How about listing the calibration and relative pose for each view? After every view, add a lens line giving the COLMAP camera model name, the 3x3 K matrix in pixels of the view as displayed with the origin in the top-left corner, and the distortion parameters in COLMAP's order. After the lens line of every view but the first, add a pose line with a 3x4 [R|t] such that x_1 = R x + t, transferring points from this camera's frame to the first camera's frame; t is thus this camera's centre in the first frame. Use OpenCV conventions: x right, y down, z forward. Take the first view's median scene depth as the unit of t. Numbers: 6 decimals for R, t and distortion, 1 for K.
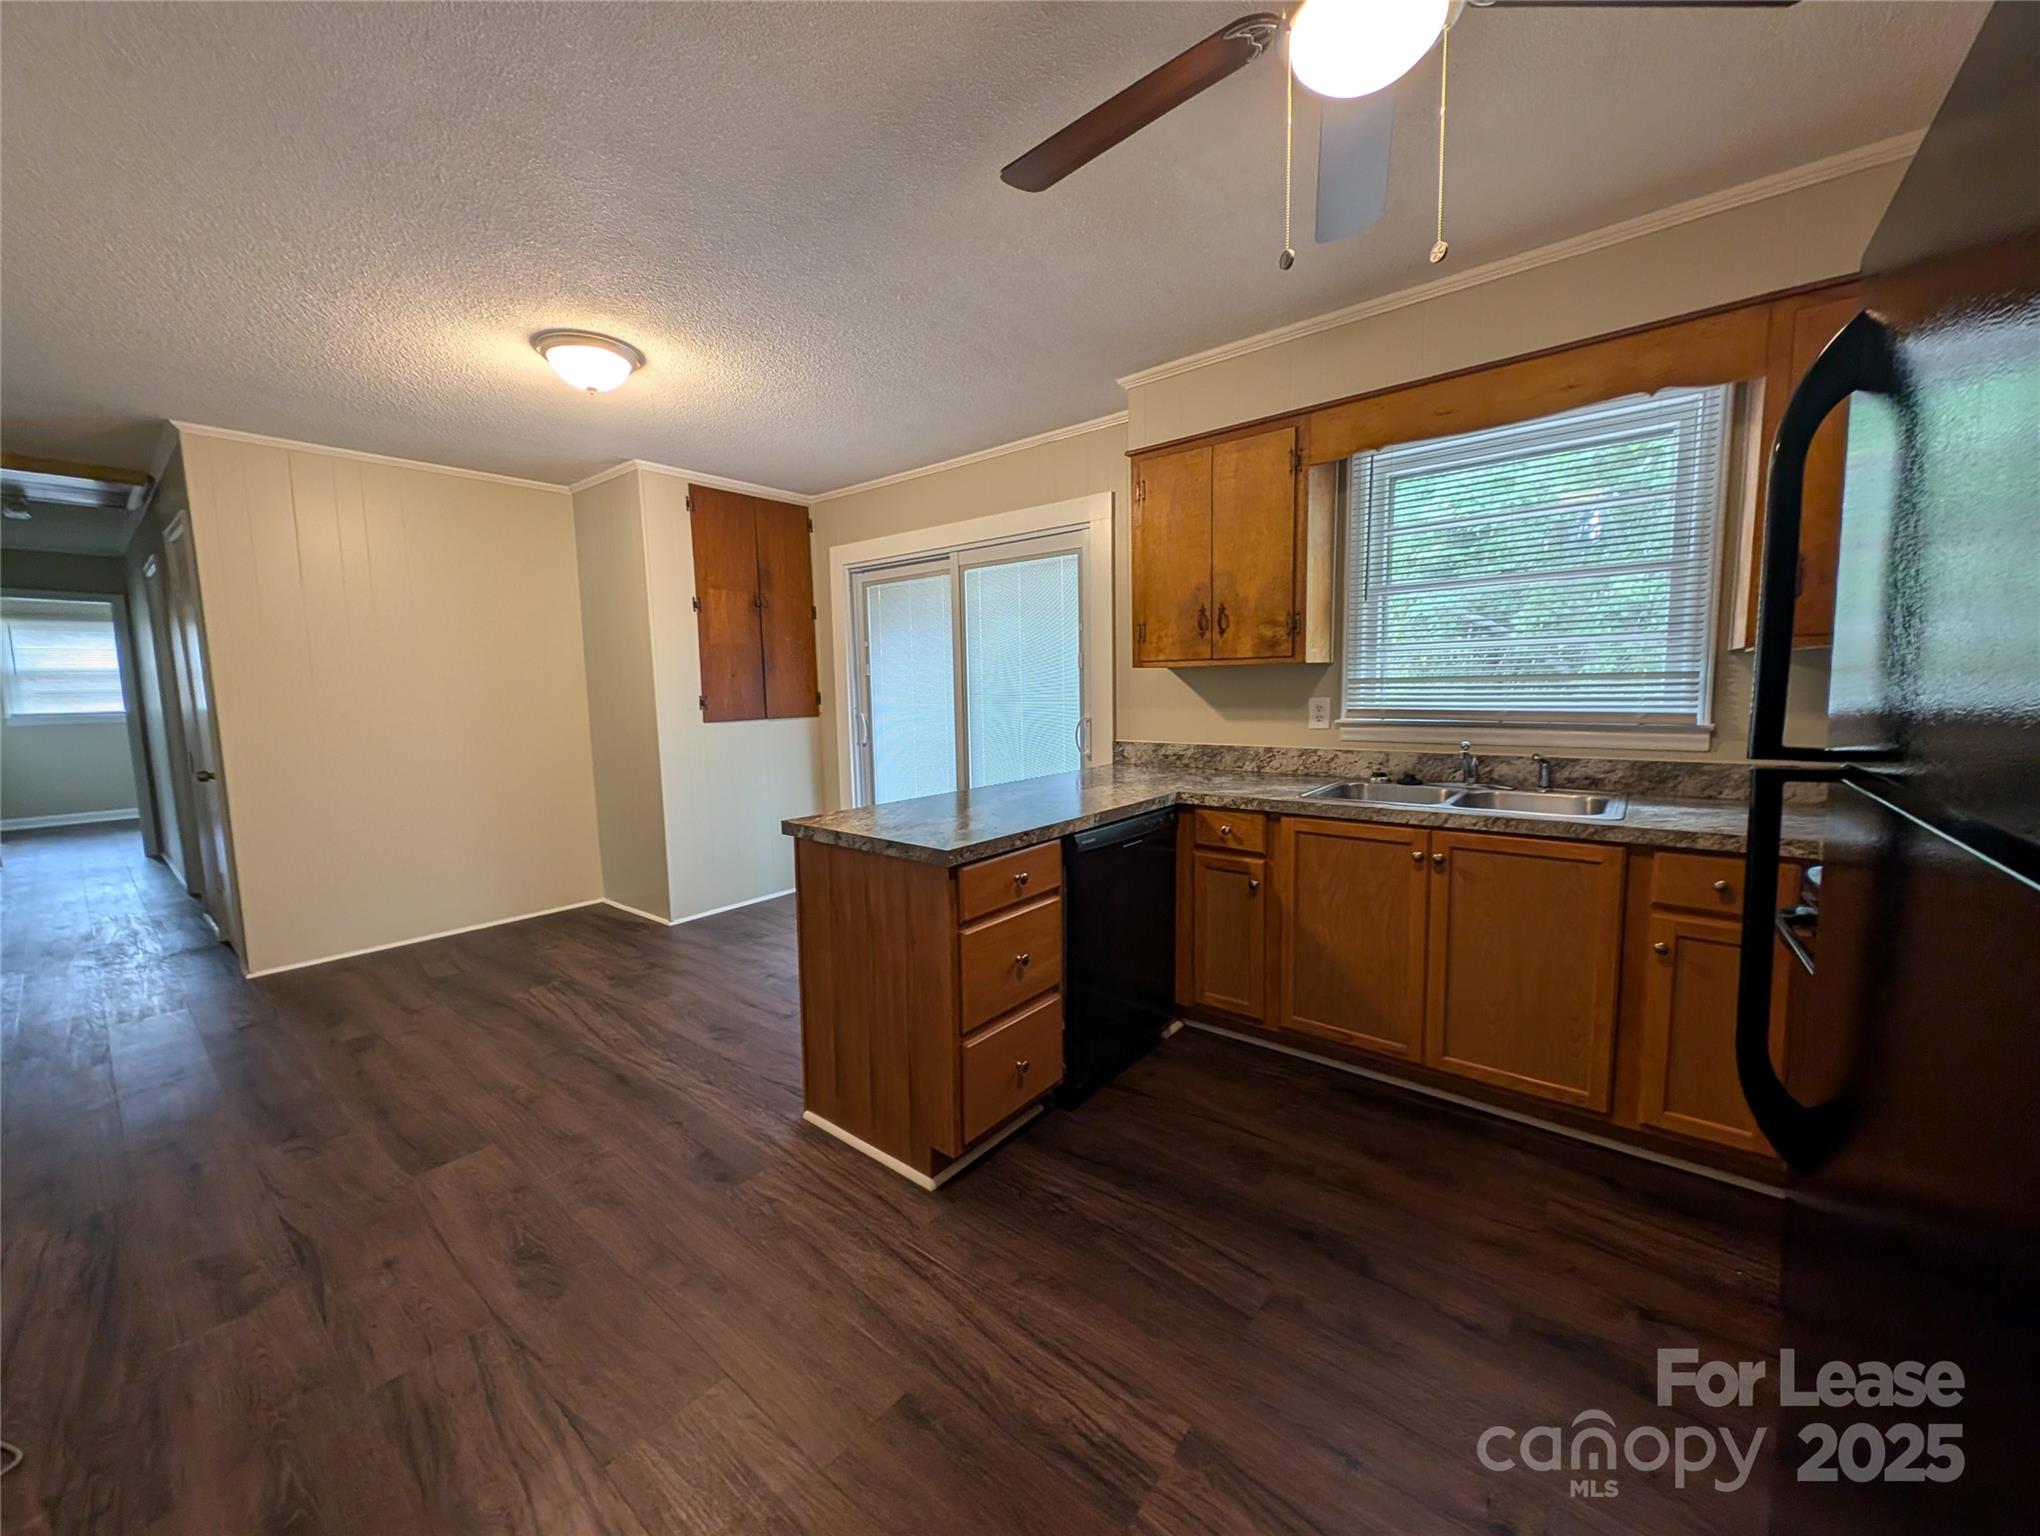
lens RADIAL K [[765.2, 0, 1025.4], [0, 765.2, 762.3], [0, 0, 1]] dist [0.001030, -0.000330]
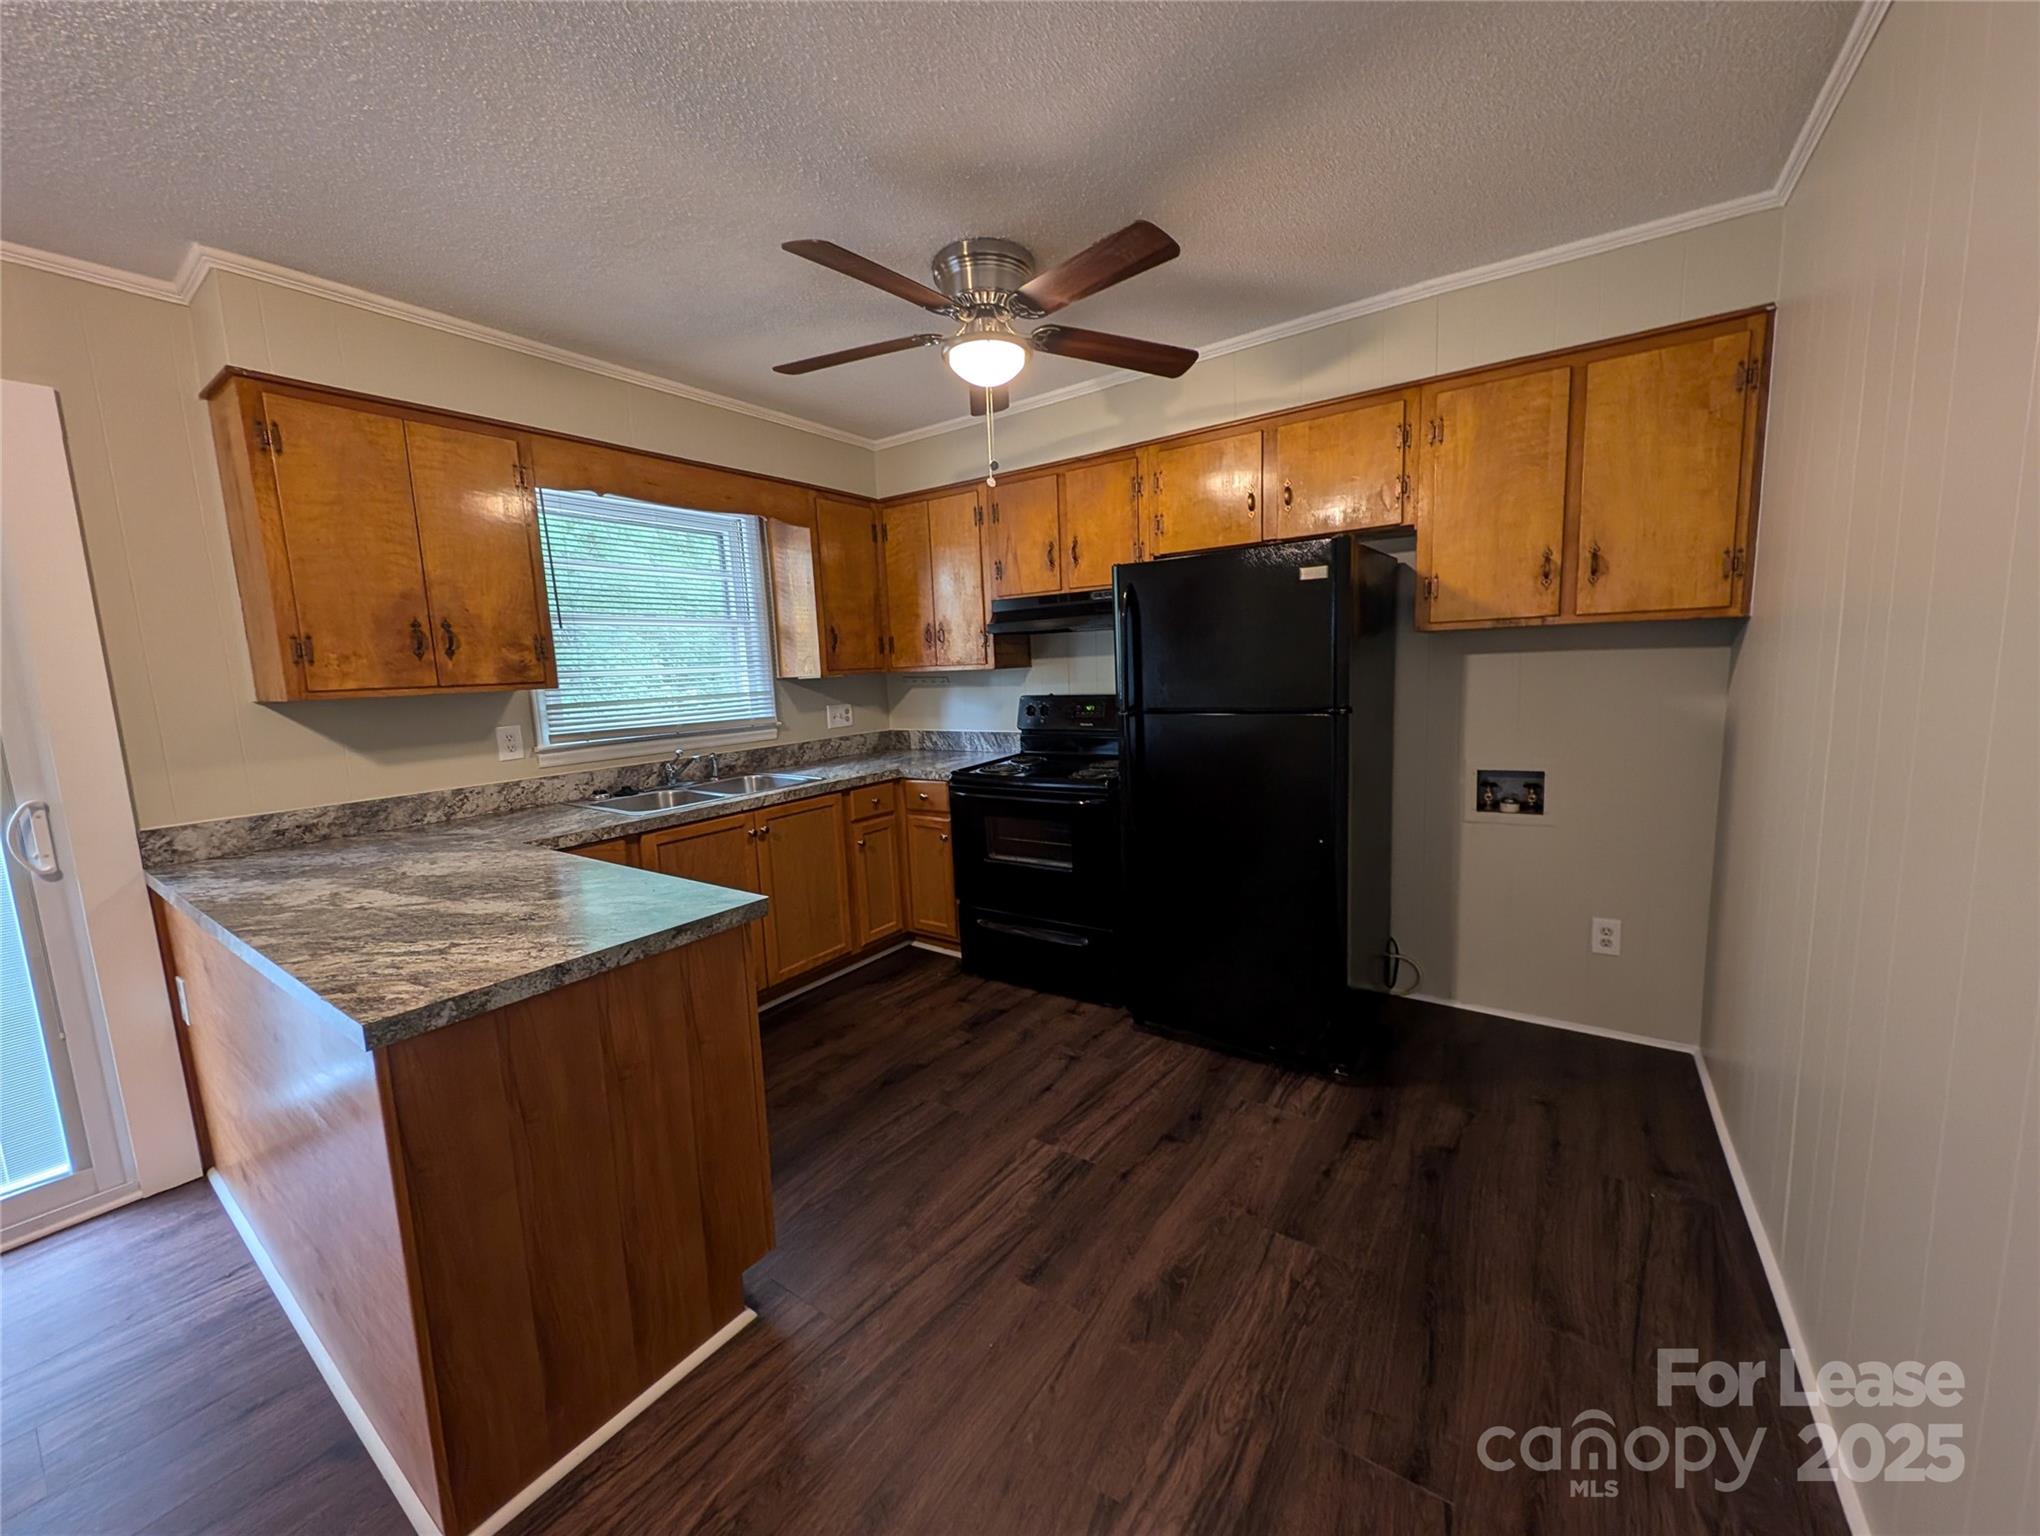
lens RADIAL K [[765.2, 0, 1025.4], [0, 765.2, 762.3], [0, 0, 1]] dist [0.001030, -0.000330]
pose [[-0.075028, -0.107229, 0.991399, -0.681109], [0.142277, 0.982879, 0.117075, -0.069941], [-0.986979, 0.149837, -0.058488, 0.499741]]
